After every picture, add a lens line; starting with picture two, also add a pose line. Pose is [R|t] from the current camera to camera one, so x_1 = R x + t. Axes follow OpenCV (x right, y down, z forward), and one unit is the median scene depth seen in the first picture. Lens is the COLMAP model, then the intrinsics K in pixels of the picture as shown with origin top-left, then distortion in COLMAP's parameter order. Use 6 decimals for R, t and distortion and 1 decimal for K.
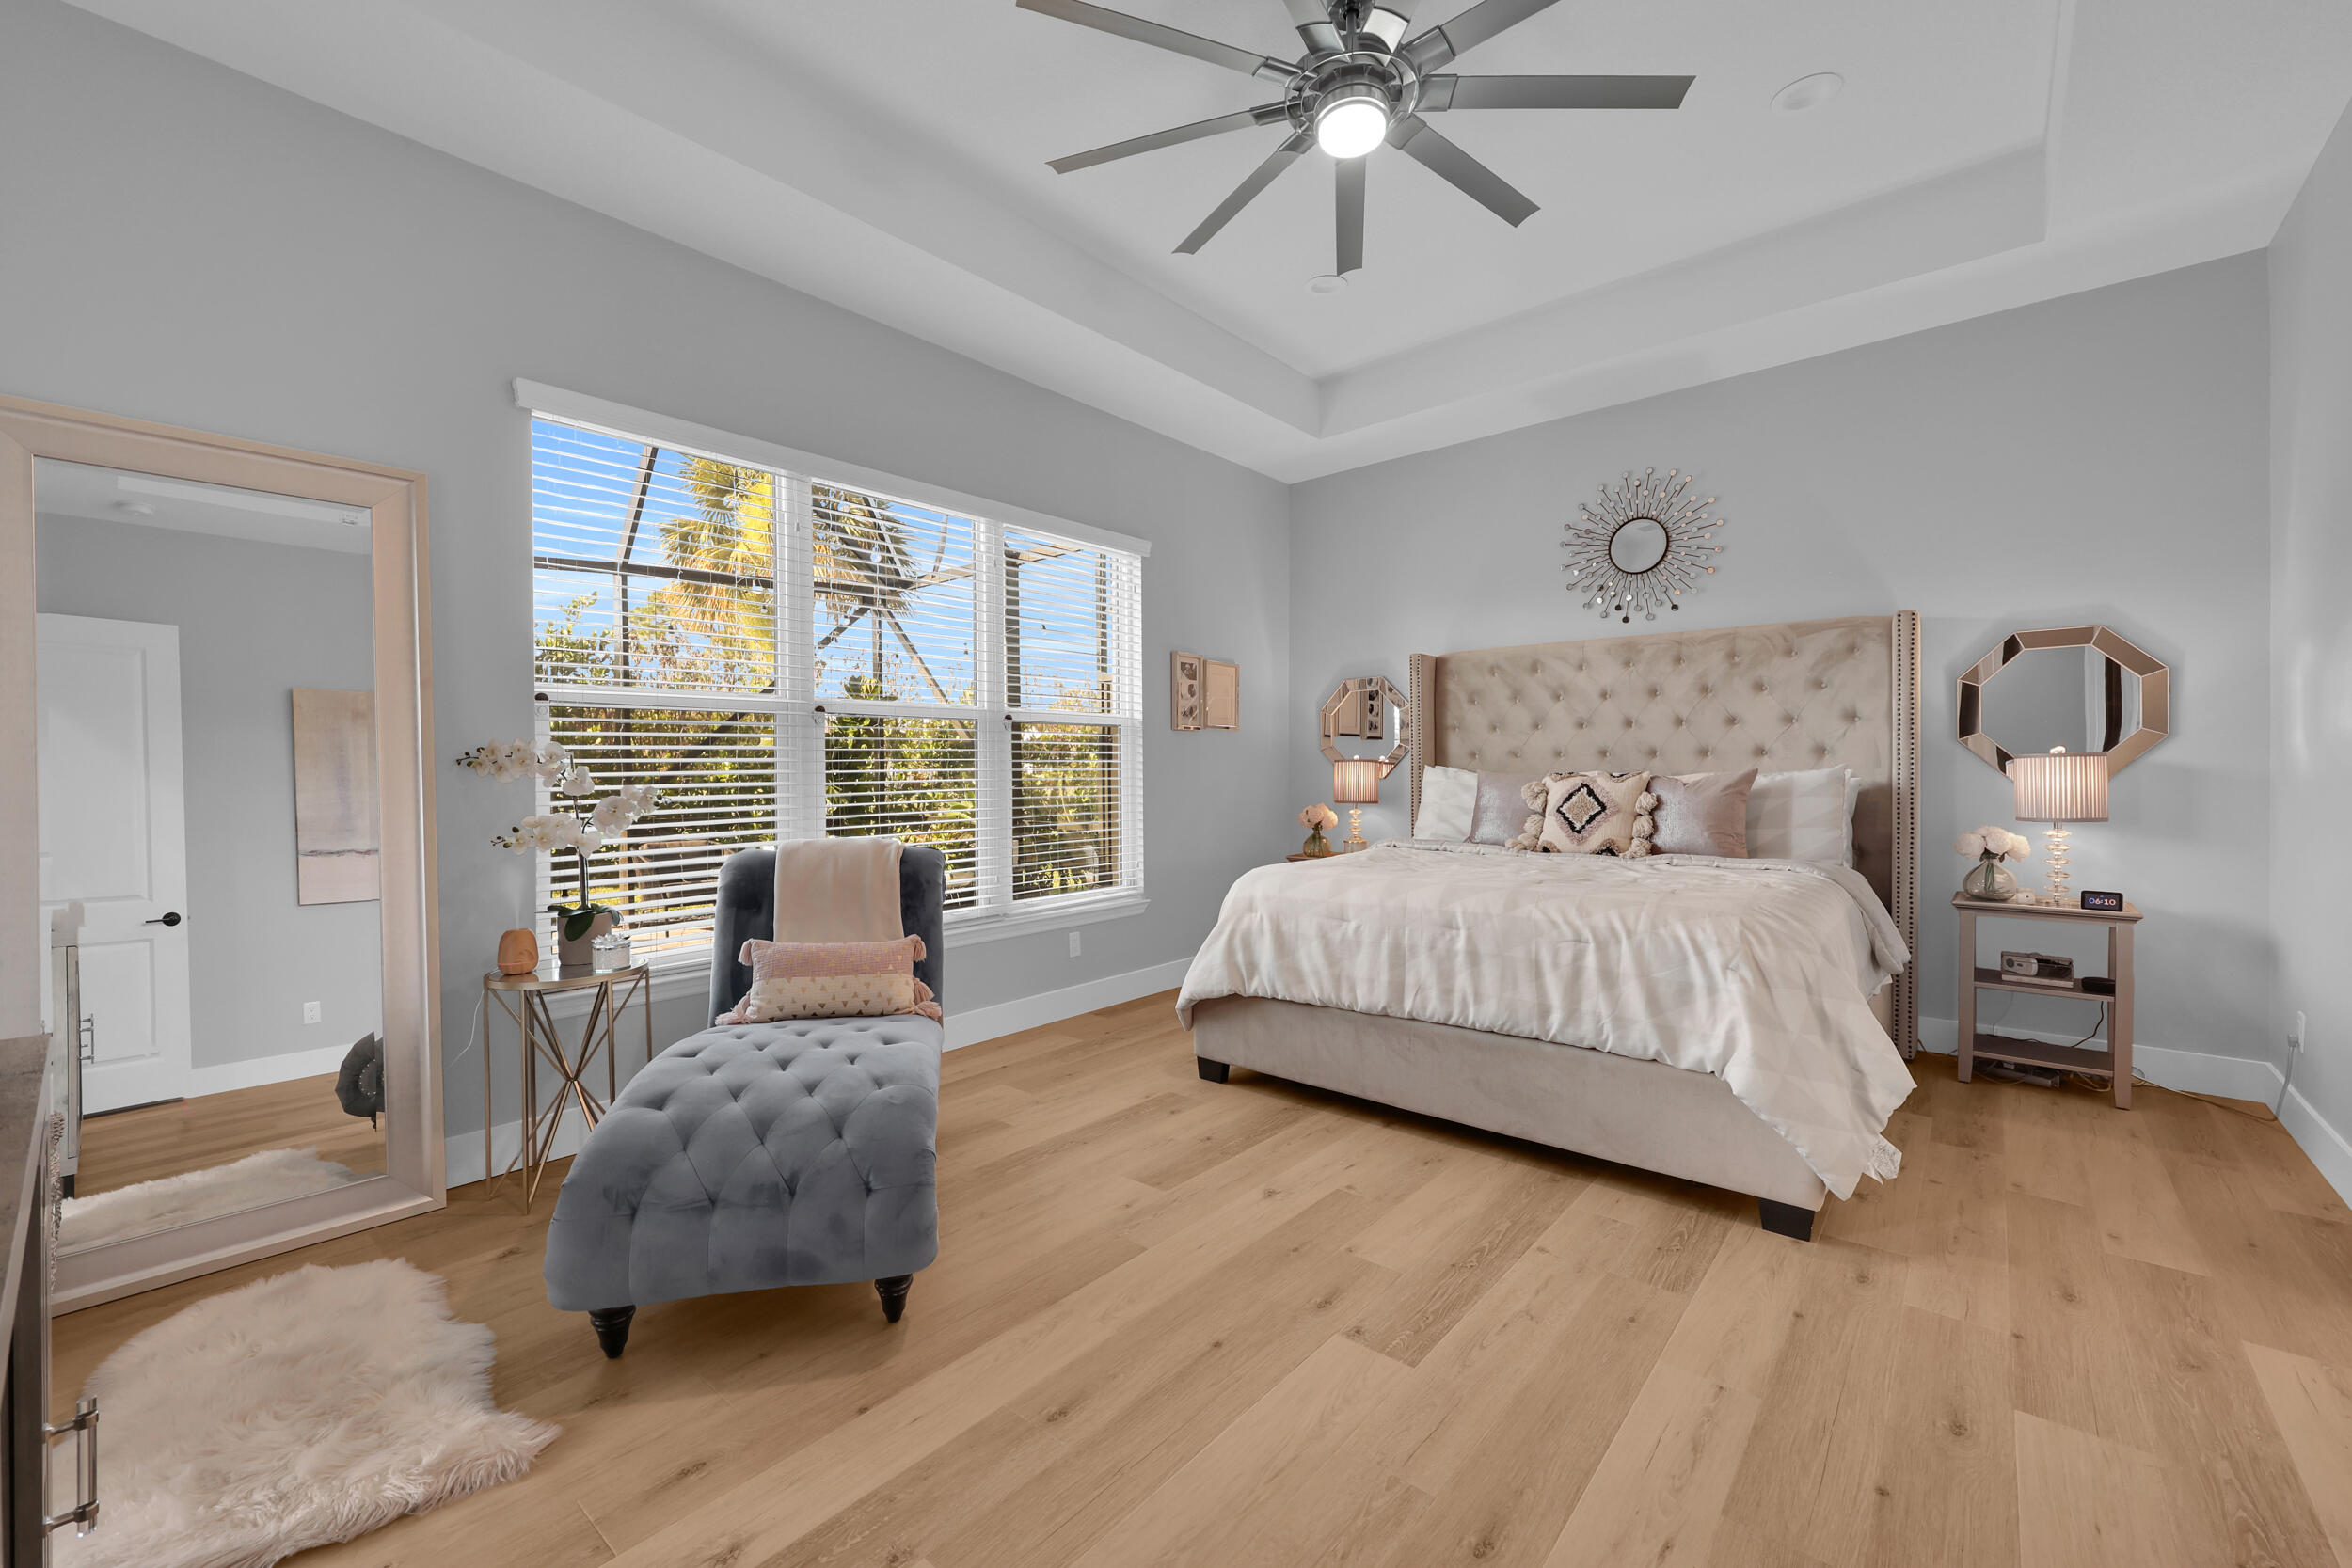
lens RADIAL K [[954.8, 0, 1164.9], [0, 954.8, 780.3], [0, 0, 1]] dist [0.000736, 0.000638]
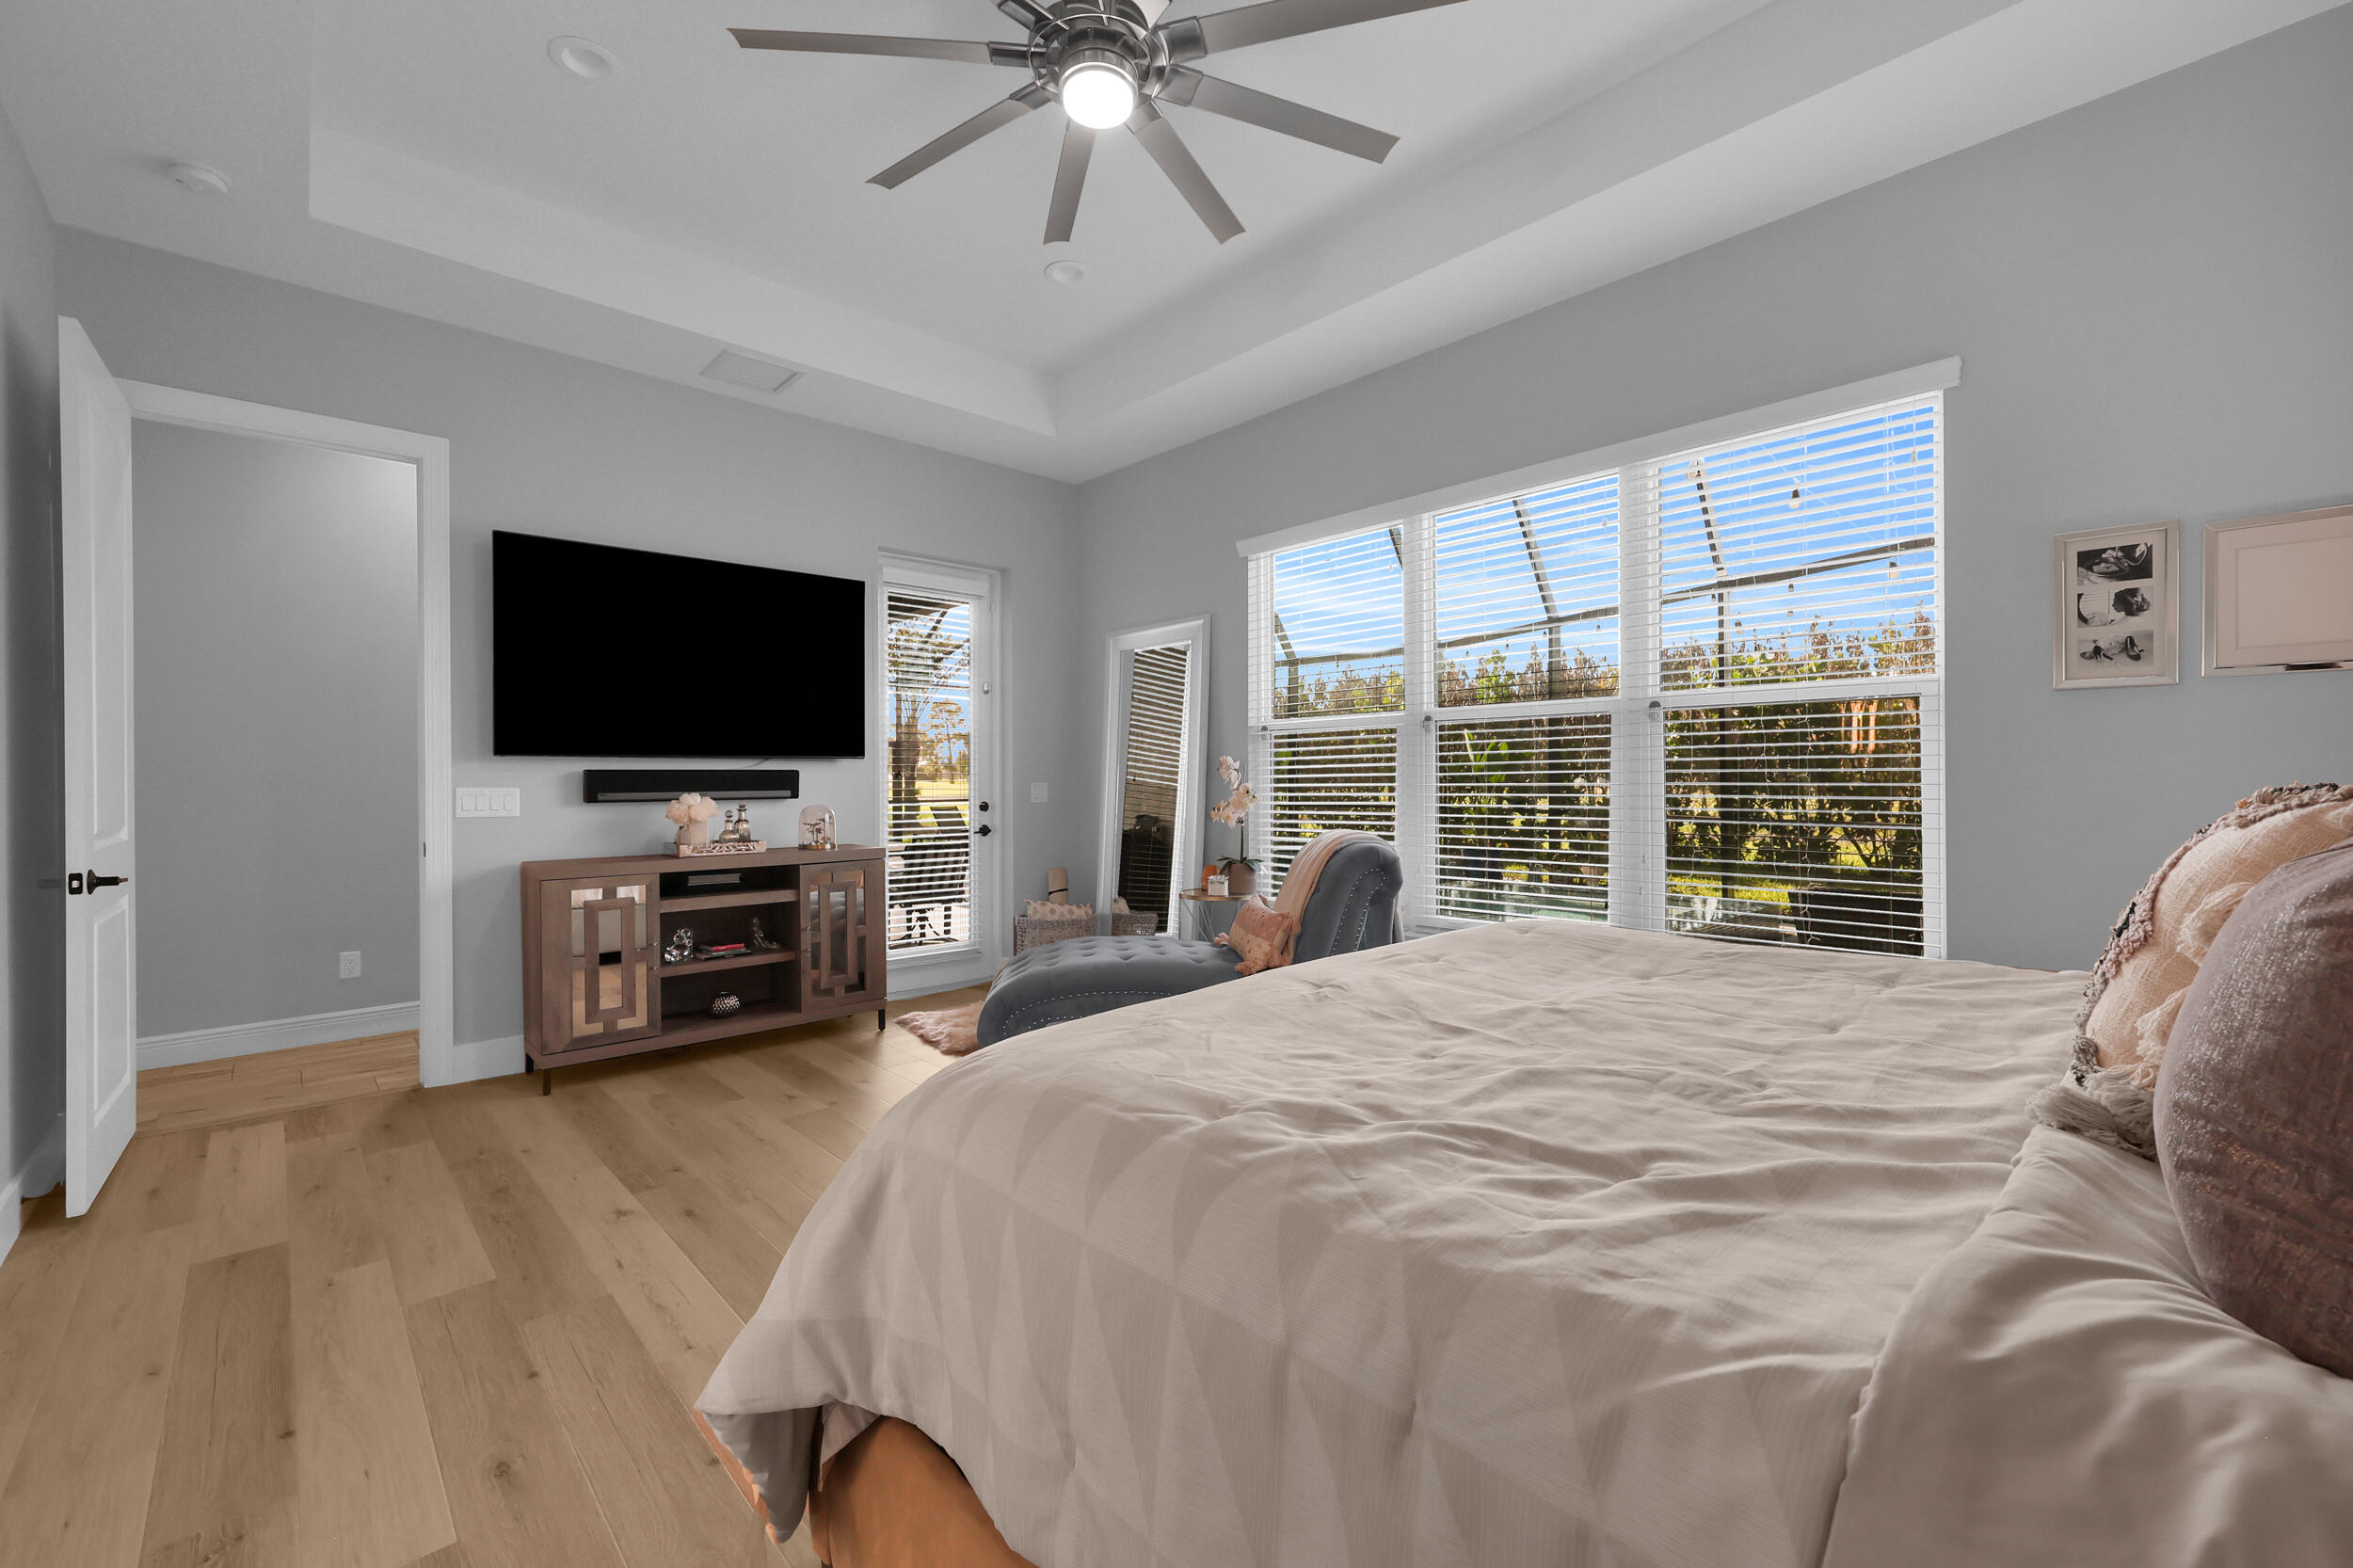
lens RADIAL K [[955.3, 0, 1171.2], [0, 955.3, 782.8], [0, 0, 1]] dist [0.000736, 0.000638]
pose [[-0.106941, 0.014553, -0.994159, 0.875177], [-0.001634, 0.999889, 0.014812, -0.016601], [0.994264, 0.003209, -0.106905, 0.908580]]
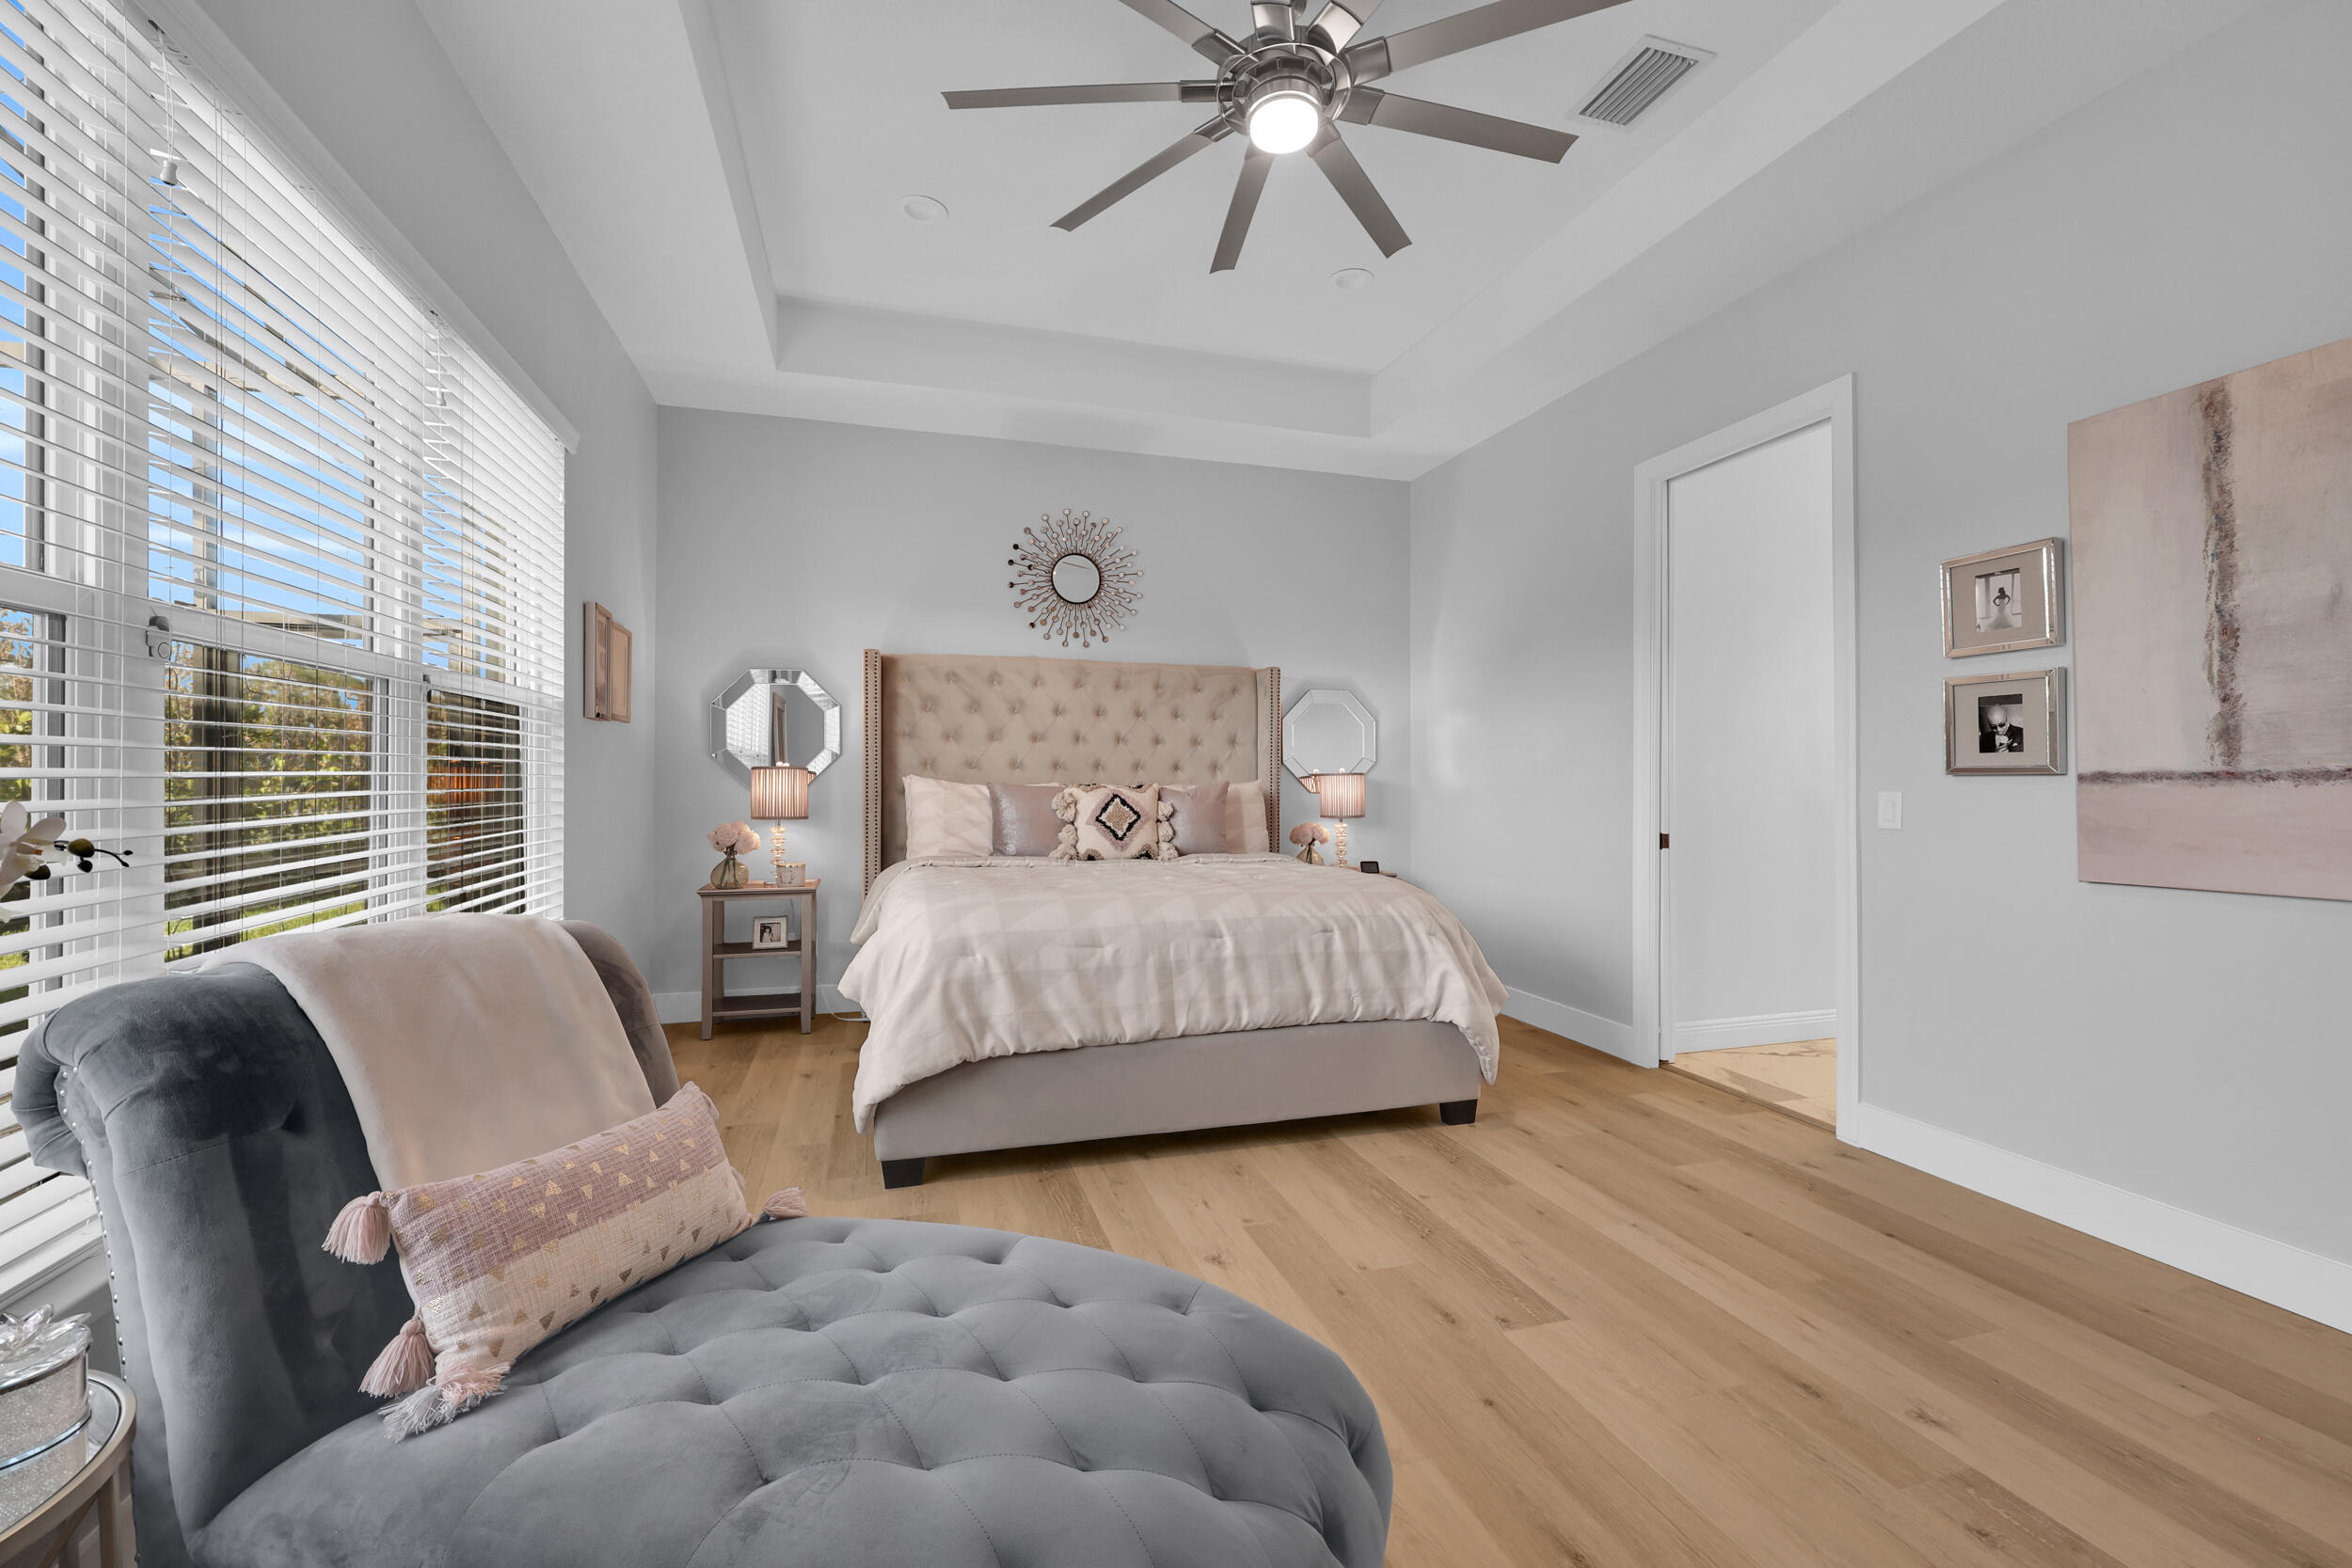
lens RADIAL K [[954.8, 0, 1174.6], [0, 954.8, 775.3], [0, 0, 1]] dist [0.000736, 0.000638]
pose [[0.534895, 0.011540, 0.844840, -0.527261], [0.001887, 0.999888, -0.014852, -0.001914], [-0.844916, 0.009539, 0.534813, 0.443468]]
